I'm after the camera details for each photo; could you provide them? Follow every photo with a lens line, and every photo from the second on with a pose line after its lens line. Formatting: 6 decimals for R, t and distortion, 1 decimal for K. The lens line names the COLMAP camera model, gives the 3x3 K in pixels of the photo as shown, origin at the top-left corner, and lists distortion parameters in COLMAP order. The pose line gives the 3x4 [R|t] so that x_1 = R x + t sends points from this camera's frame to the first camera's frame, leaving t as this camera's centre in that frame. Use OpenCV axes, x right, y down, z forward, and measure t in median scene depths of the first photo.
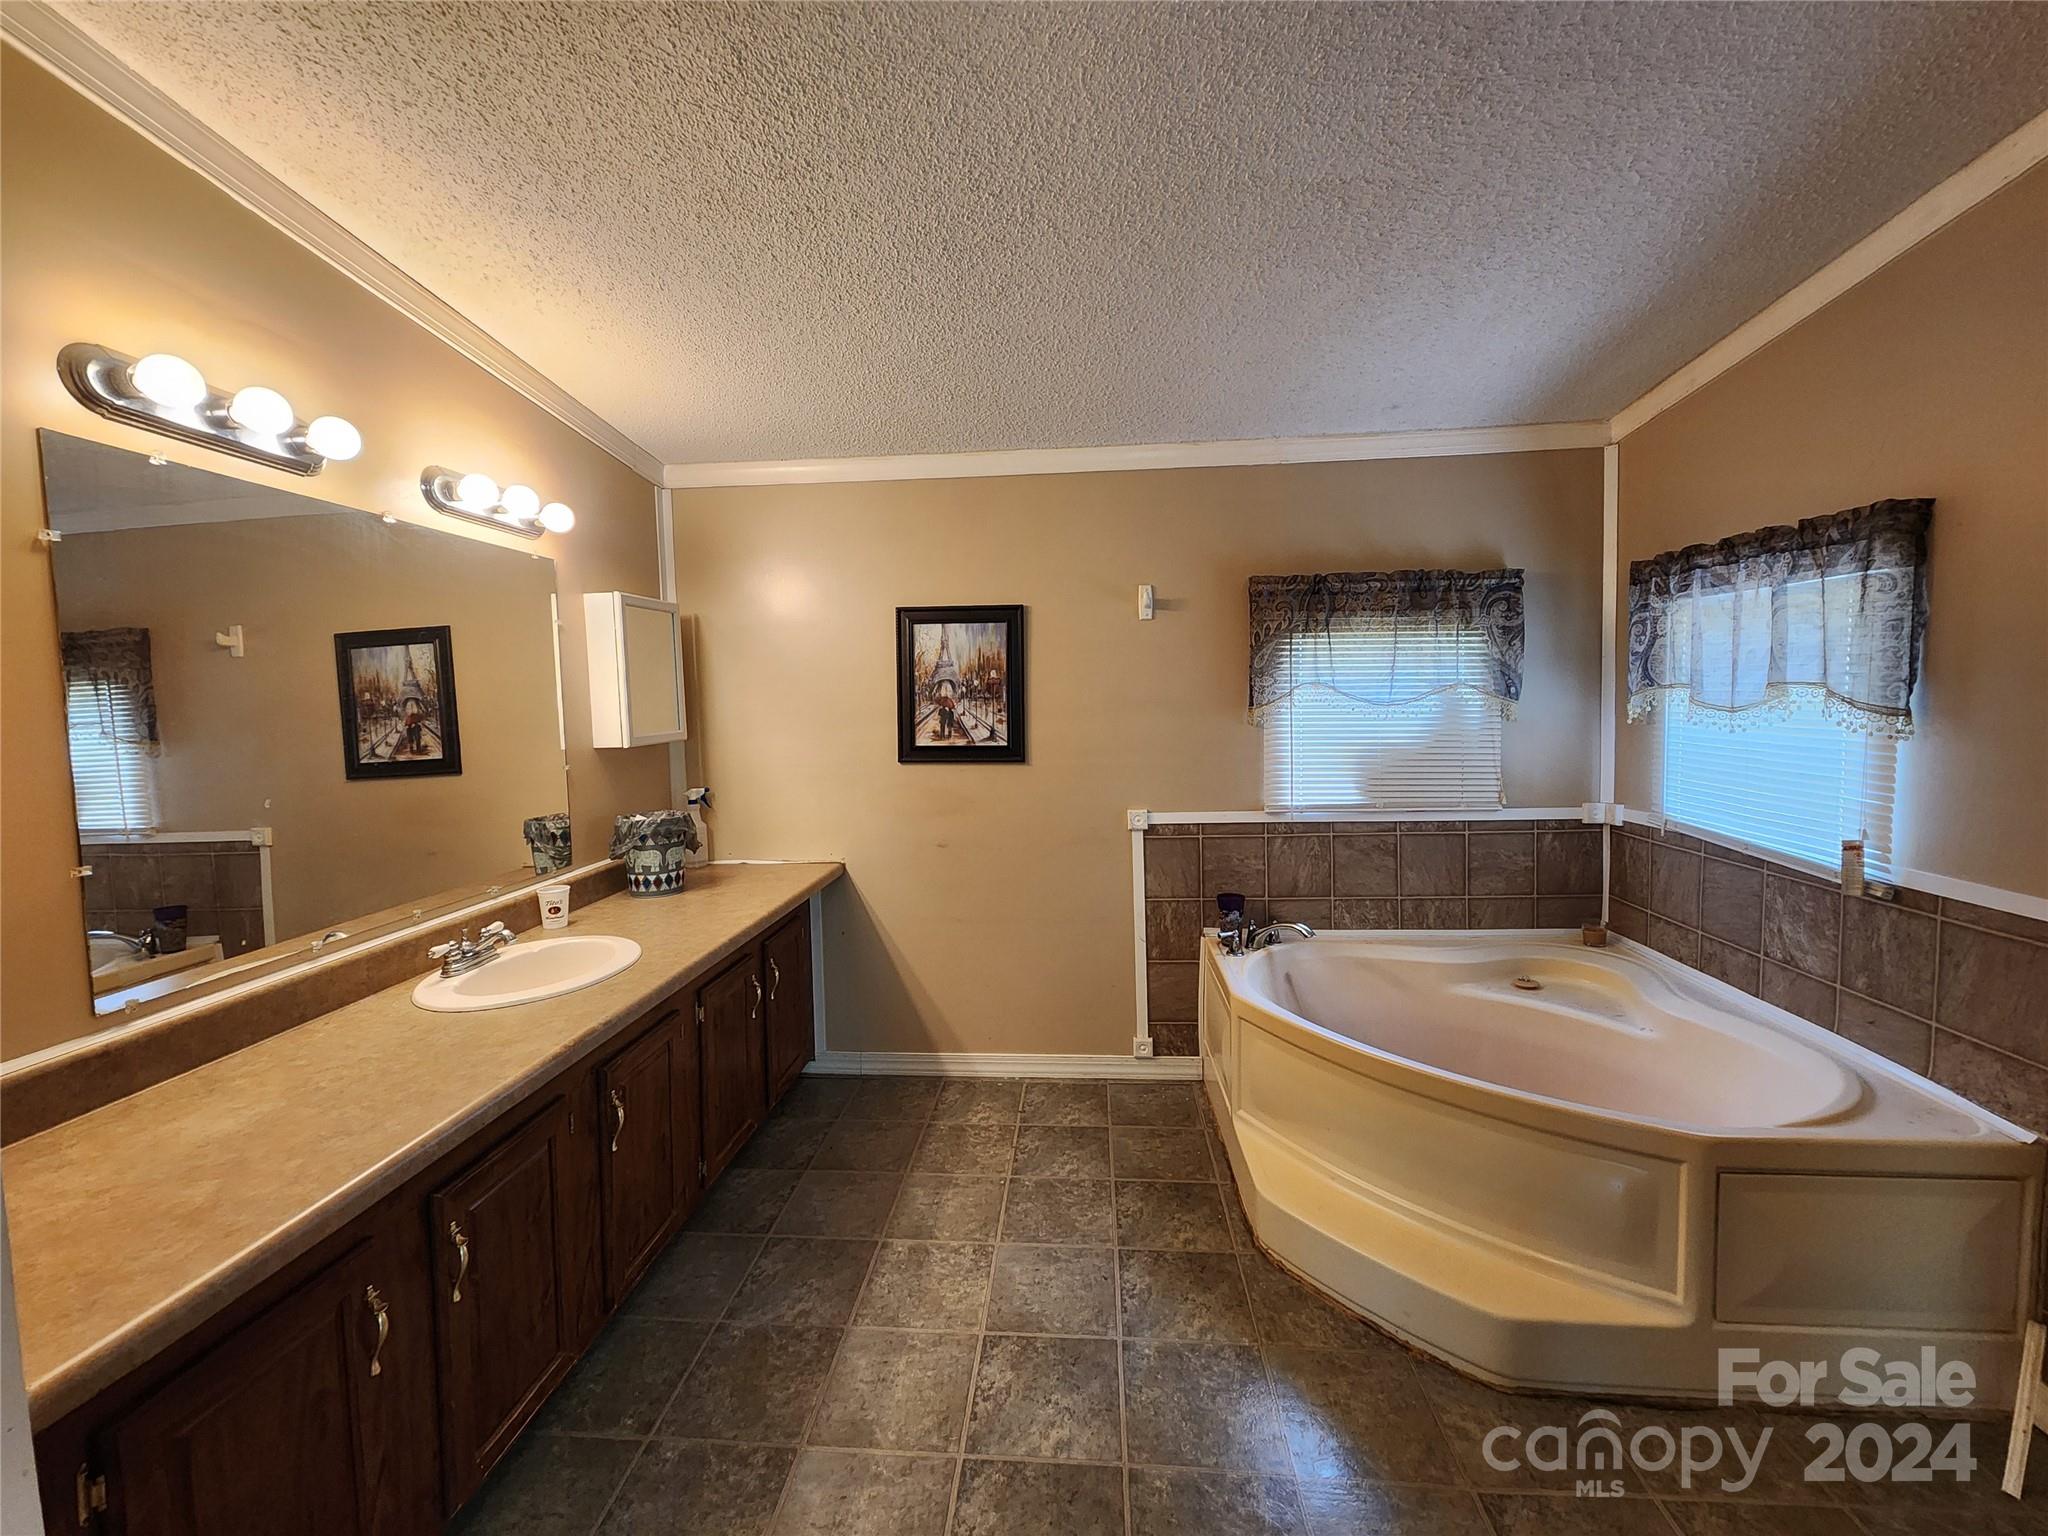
lens RADIAL K [[846.3, 0, 1024.1], [0, 846.3, 748.4], [0, 0, 1]] dist [0.000148, -0.000245]
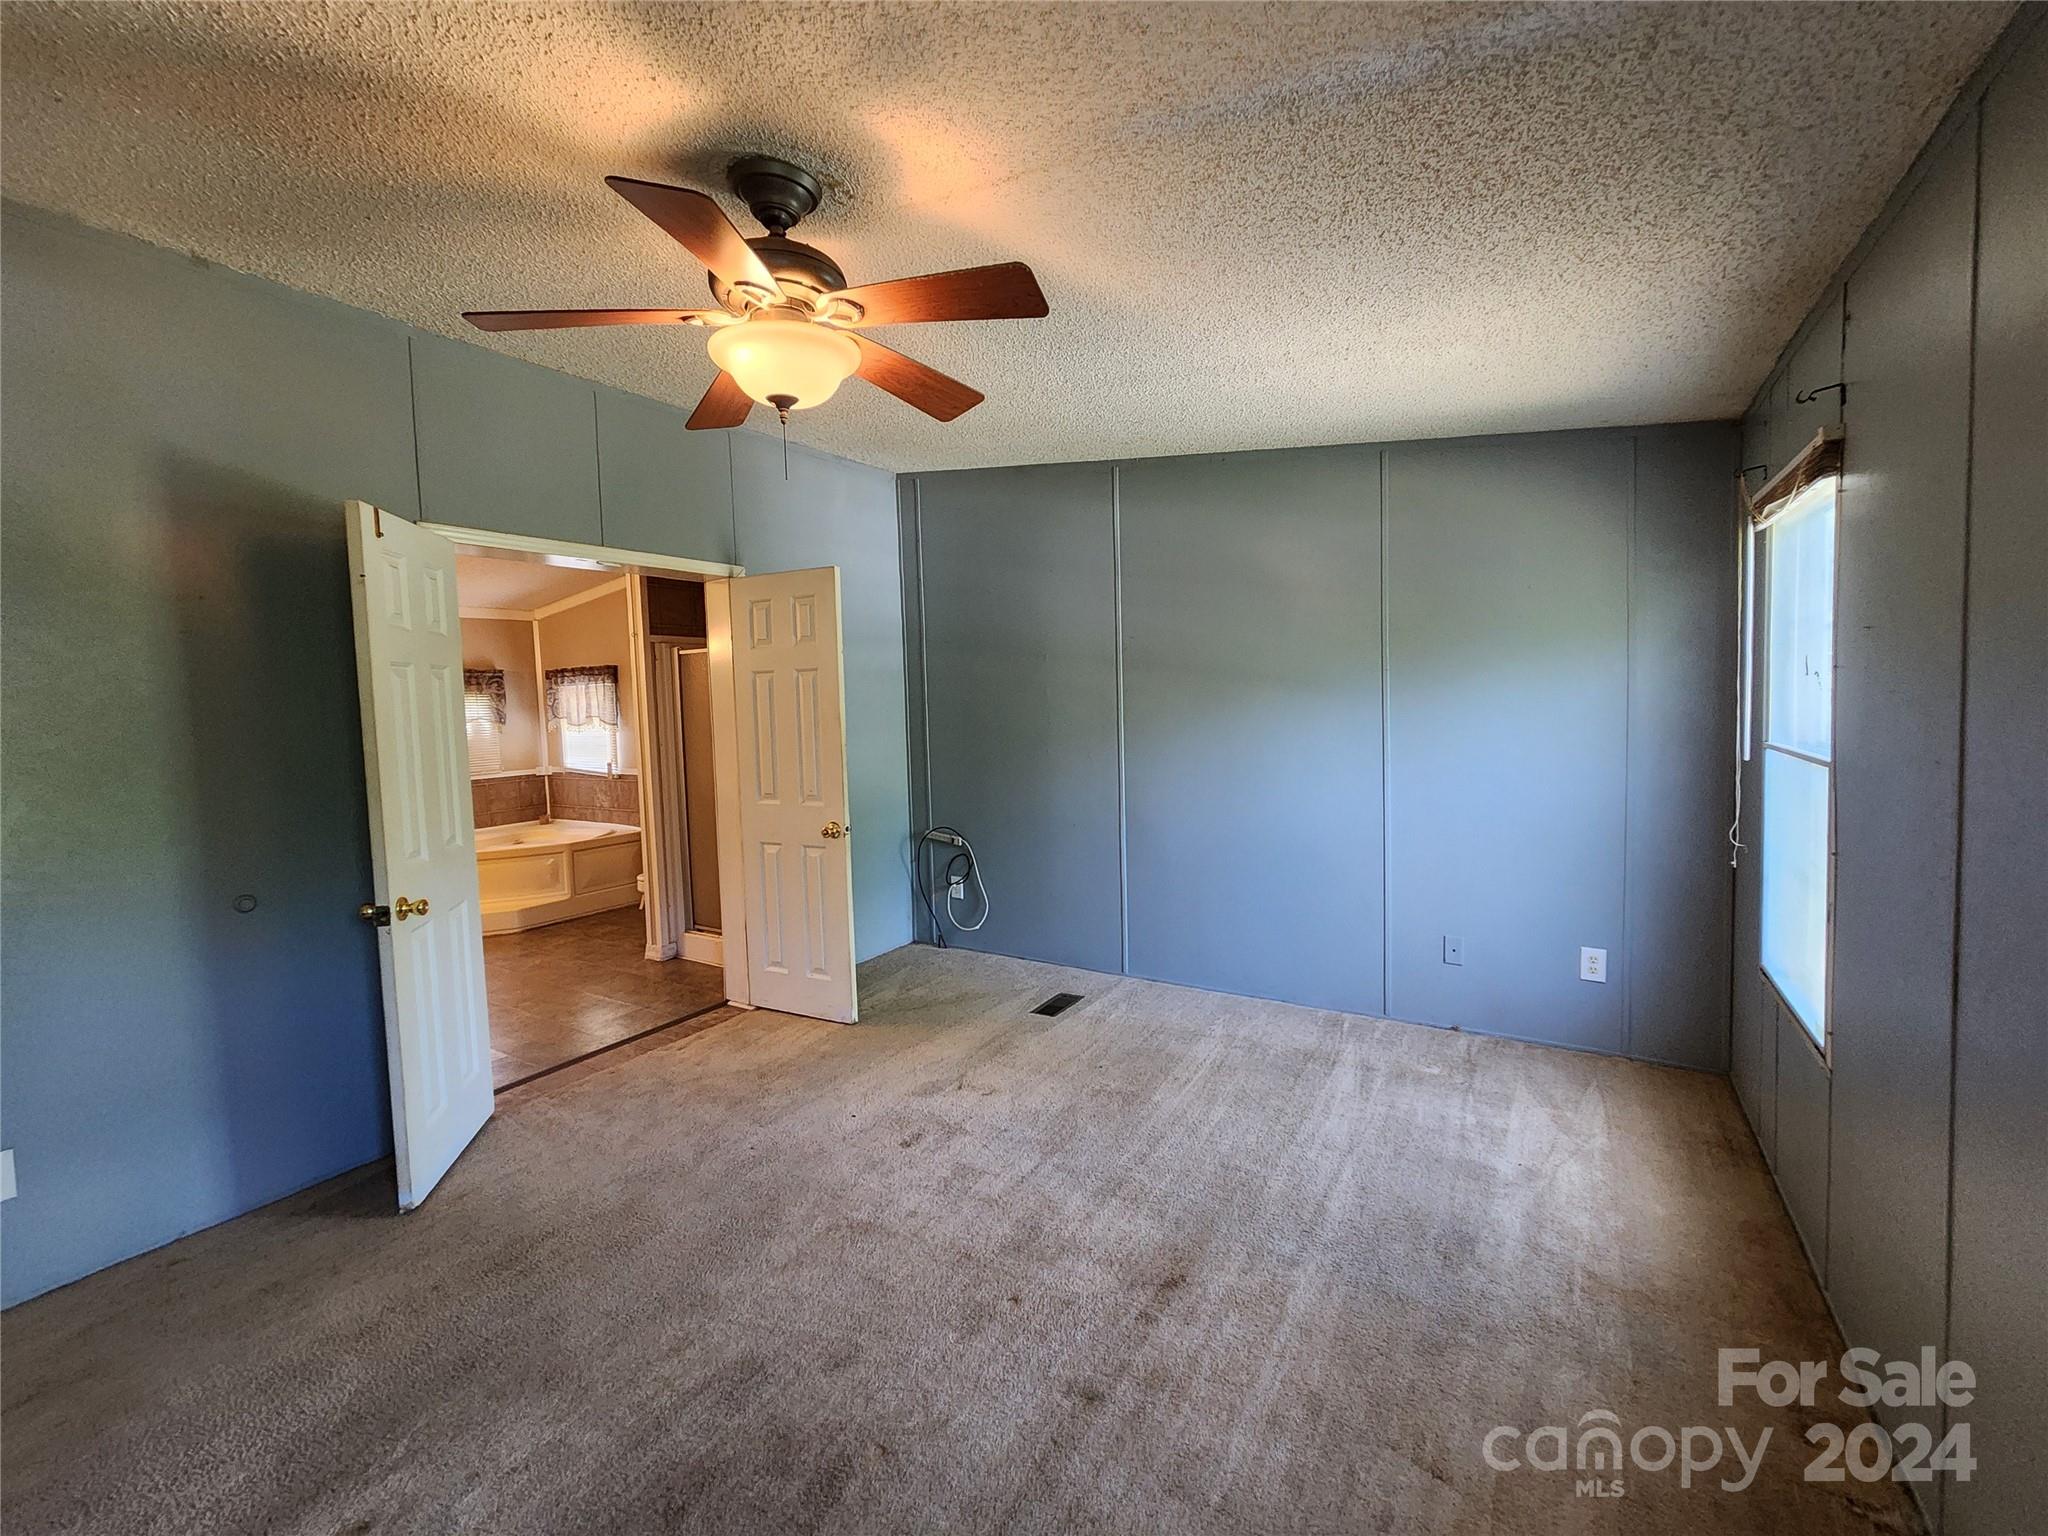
lens RADIAL K [[846.3, 0, 1020.9], [0, 846.3, 752.8], [0, 0, 1]] dist [0.000148, -0.000245]
pose [[0.477187, -0.040431, 0.877871, -0.977702], [0.077116, 0.997014, 0.004000, 0.149147], [-0.875412, 0.065789, 0.478880, -1.678713]]
